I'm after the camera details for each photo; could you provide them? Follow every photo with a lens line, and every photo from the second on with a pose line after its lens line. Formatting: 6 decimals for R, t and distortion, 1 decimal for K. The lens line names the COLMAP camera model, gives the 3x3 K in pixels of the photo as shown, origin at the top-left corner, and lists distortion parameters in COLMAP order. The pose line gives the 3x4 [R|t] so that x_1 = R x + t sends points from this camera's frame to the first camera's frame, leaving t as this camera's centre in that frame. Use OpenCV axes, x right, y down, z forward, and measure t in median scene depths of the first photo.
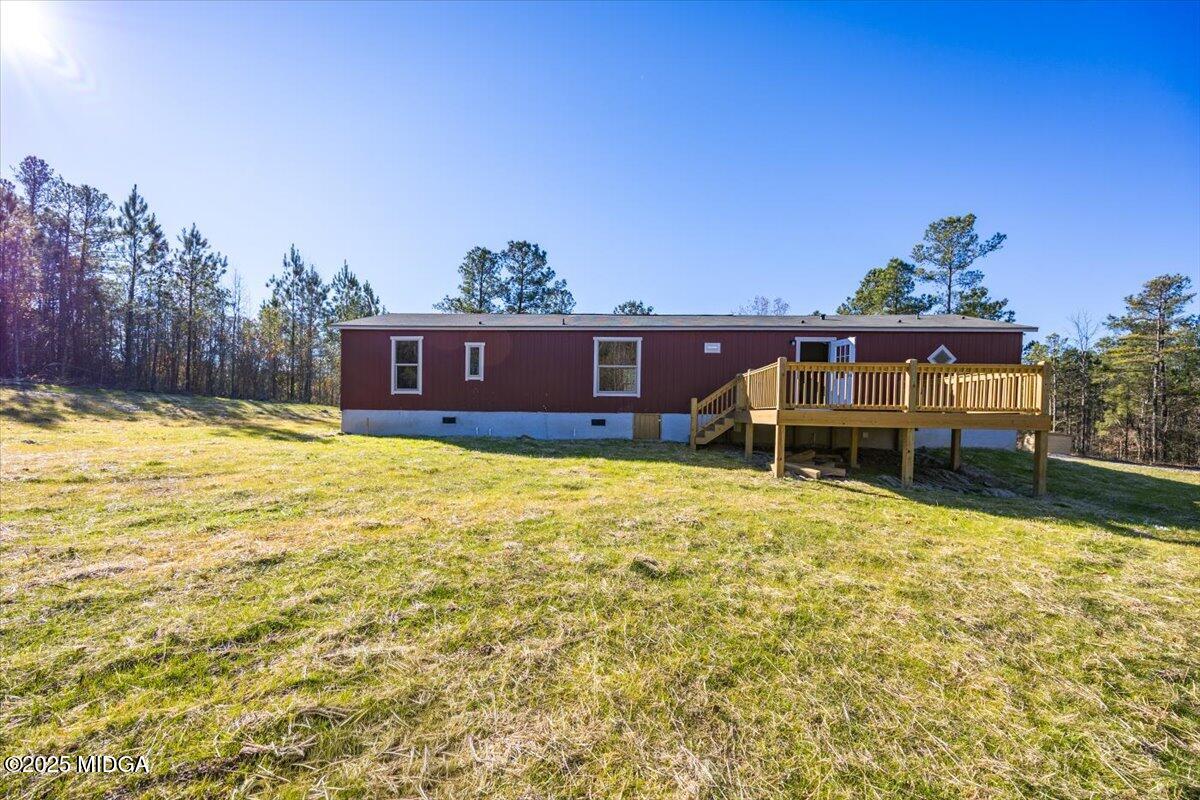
lens RADIAL K [[462.8, 0, 599.9], [0, 462.8, 437.0], [0, 0, 1]] dist [-0.002710, -0.000251]
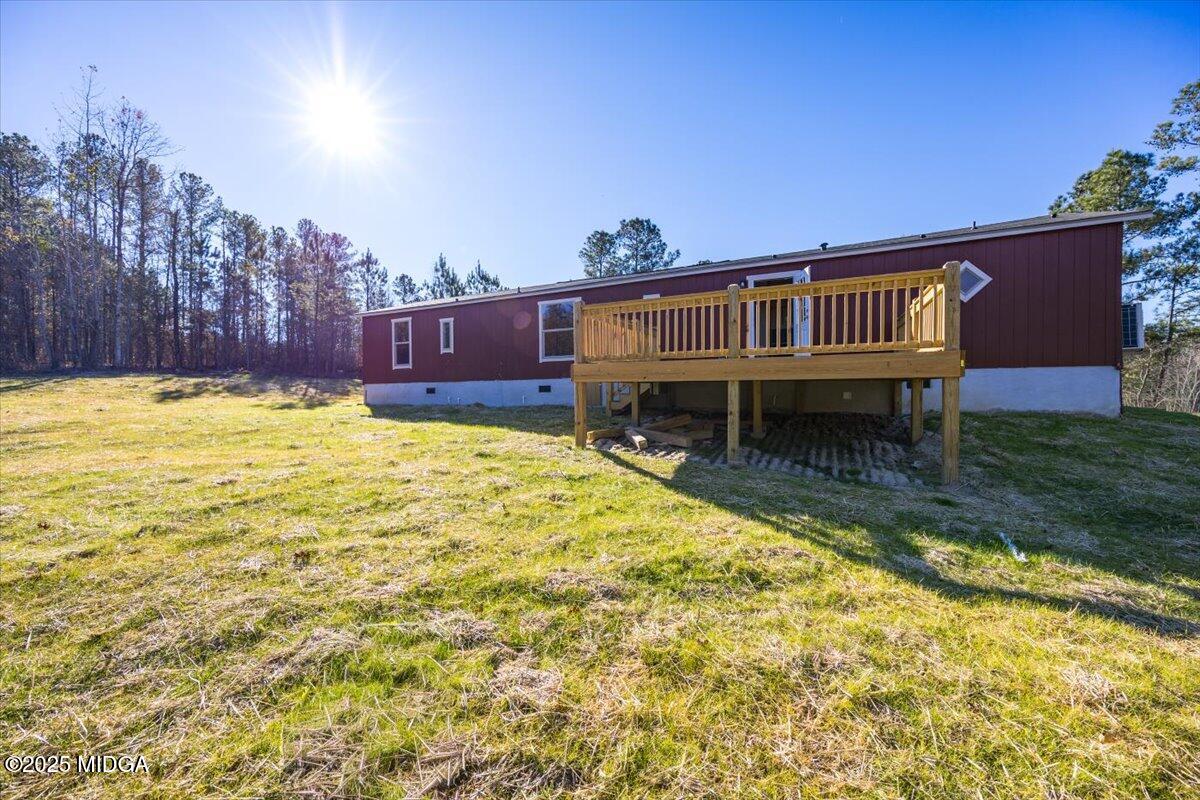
lens RADIAL K [[453.5, 0, 600.0], [0, 453.5, 400.0], [0, 0, 1]] dist [-0.001561, -0.000353]
pose [[0.919617, -0.017235, -0.392439, 0.414341], [0.007291, 0.999614, -0.026815, 0.016039], [0.392749, 0.021798, 0.919387, 0.148126]]
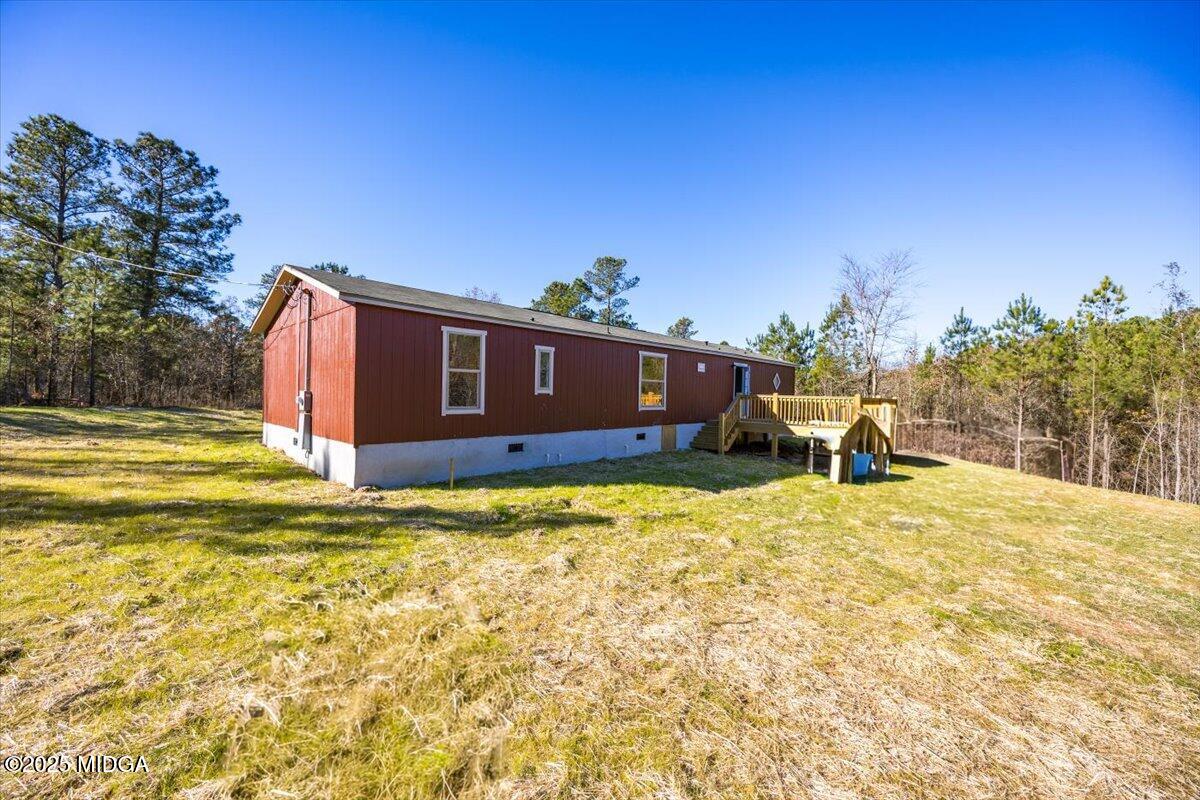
lens RADIAL K [[453.5, 0, 600.0], [0, 453.5, 400.0], [0, 0, 1]] dist [-0.001561, -0.000353]
pose [[0.657285, -0.009533, 0.753582, -0.693193], [0.028070, 0.999536, -0.011840, -0.088541], [-0.753119, 0.028935, 0.657247, 0.372333]]
